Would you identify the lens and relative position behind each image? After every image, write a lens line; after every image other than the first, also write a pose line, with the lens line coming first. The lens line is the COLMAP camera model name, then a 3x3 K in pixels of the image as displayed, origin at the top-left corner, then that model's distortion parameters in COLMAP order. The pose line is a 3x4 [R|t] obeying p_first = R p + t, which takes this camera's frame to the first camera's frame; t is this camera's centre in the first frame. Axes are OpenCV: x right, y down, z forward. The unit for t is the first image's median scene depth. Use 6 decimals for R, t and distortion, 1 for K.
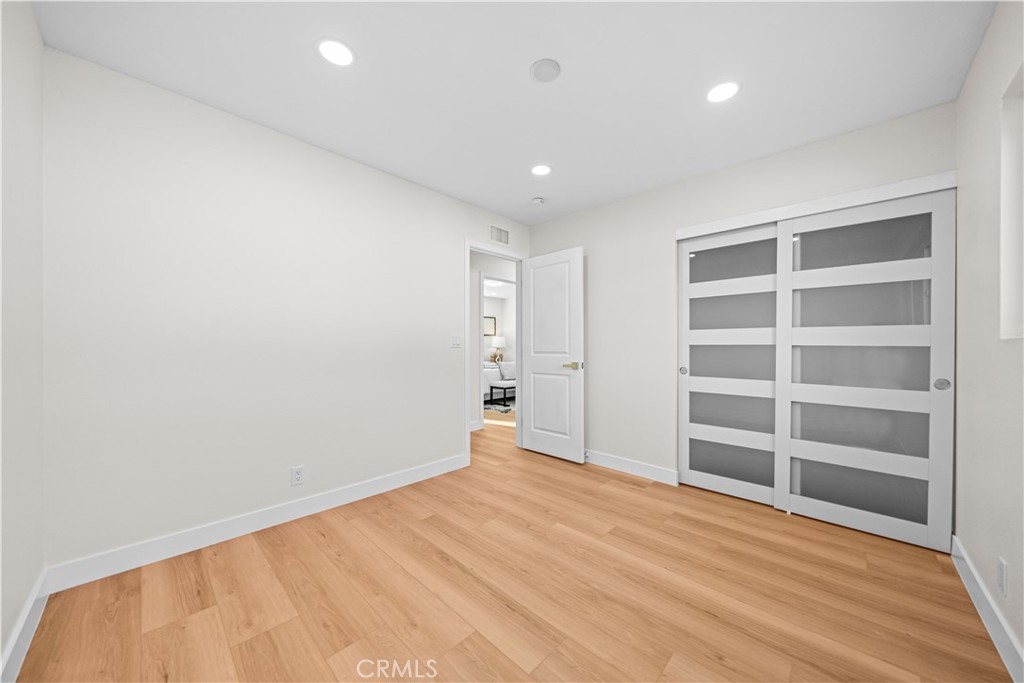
lens RADIAL K [[356.4, 0, 519.3], [0, 356.4, 339.5], [0, 0, 1]] dist [-0.006412, -0.000384]
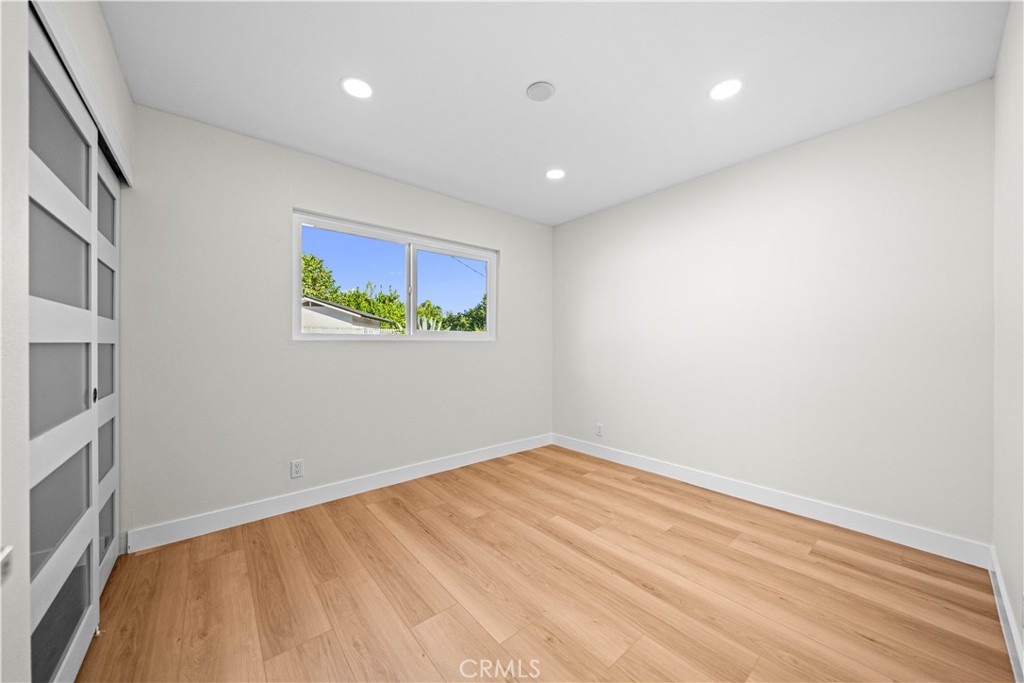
lens RADIAL K [[356.4, 0, 512.2], [0, 356.4, 347.9], [0, 0, 1]] dist [-0.006412, -0.000384]
pose [[-0.991478, -0.003230, 0.130237, 0.013669], [-0.004503, 0.999945, -0.009482, 0.036268], [-0.130199, -0.009988, -0.991438, 2.063834]]
